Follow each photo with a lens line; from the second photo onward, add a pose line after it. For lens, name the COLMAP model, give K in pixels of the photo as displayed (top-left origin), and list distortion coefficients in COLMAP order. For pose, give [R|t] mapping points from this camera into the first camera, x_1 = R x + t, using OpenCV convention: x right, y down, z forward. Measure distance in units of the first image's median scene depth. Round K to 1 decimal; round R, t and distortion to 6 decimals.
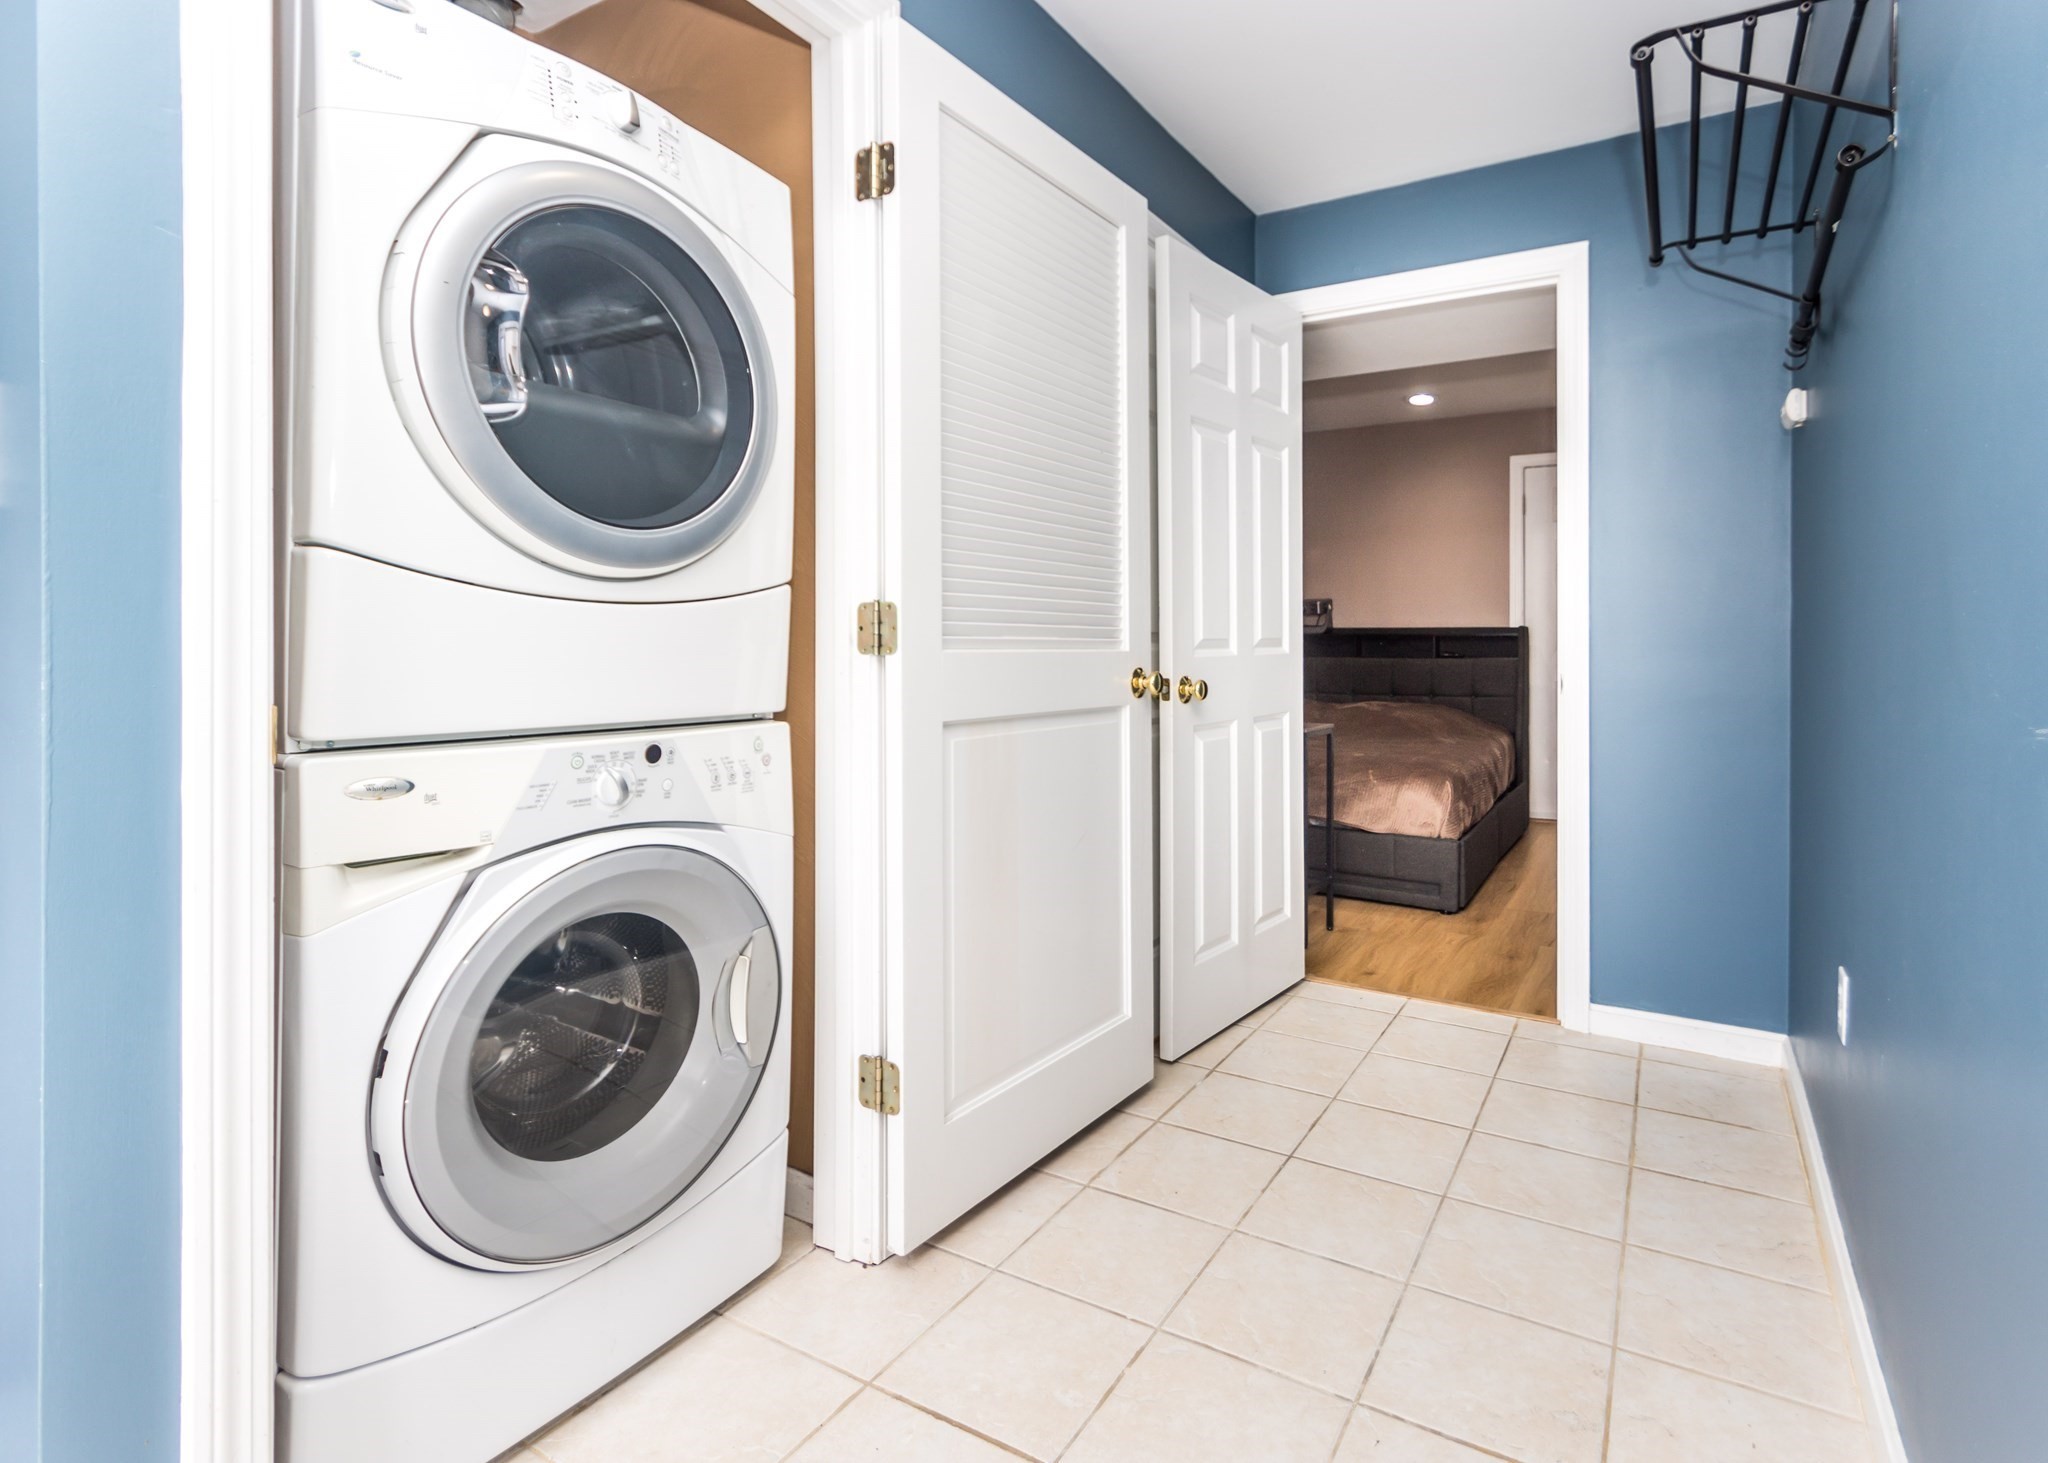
lens RADIAL K [[970.6, 0, 1024.8], [0, 970.6, 631.9], [0, 0, 1]] dist [-0.001768, -0.000457]
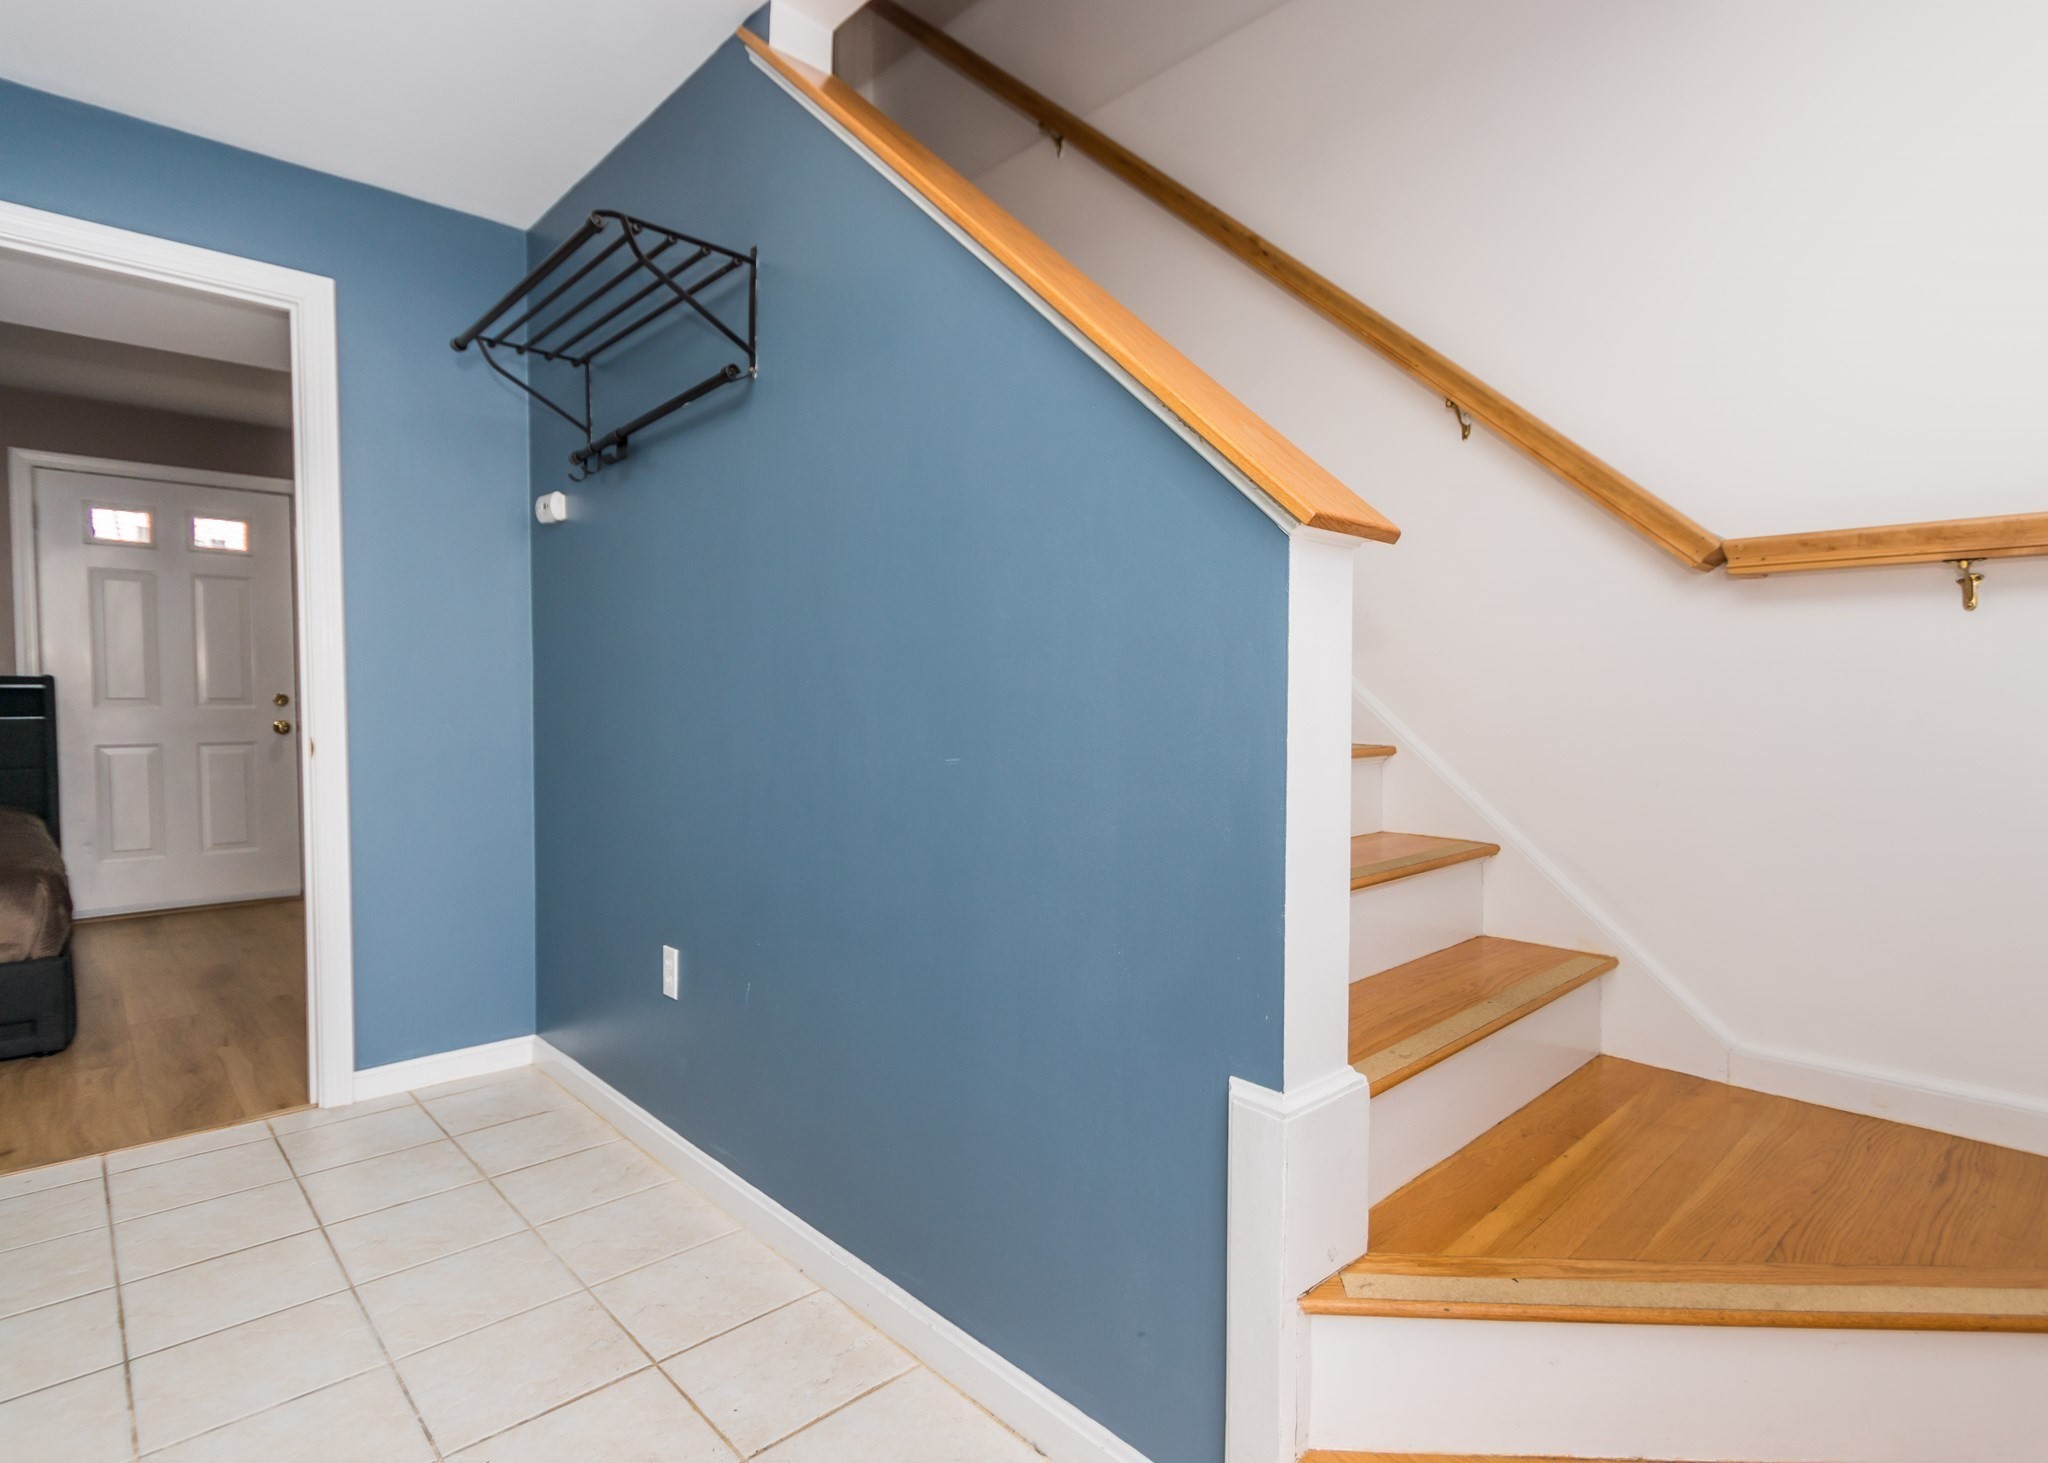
lens RADIAL K [[1039.3, 0, 1024.0], [0, 1039.3, 731.5], [0, 0, 1]] dist [-0.001313, -0.000199]
pose [[0.318731, -0.034764, 0.947207, -0.226853], [-0.009136, 0.999168, 0.039745, -0.010574], [-0.947801, -0.021322, 0.318149, 0.039995]]
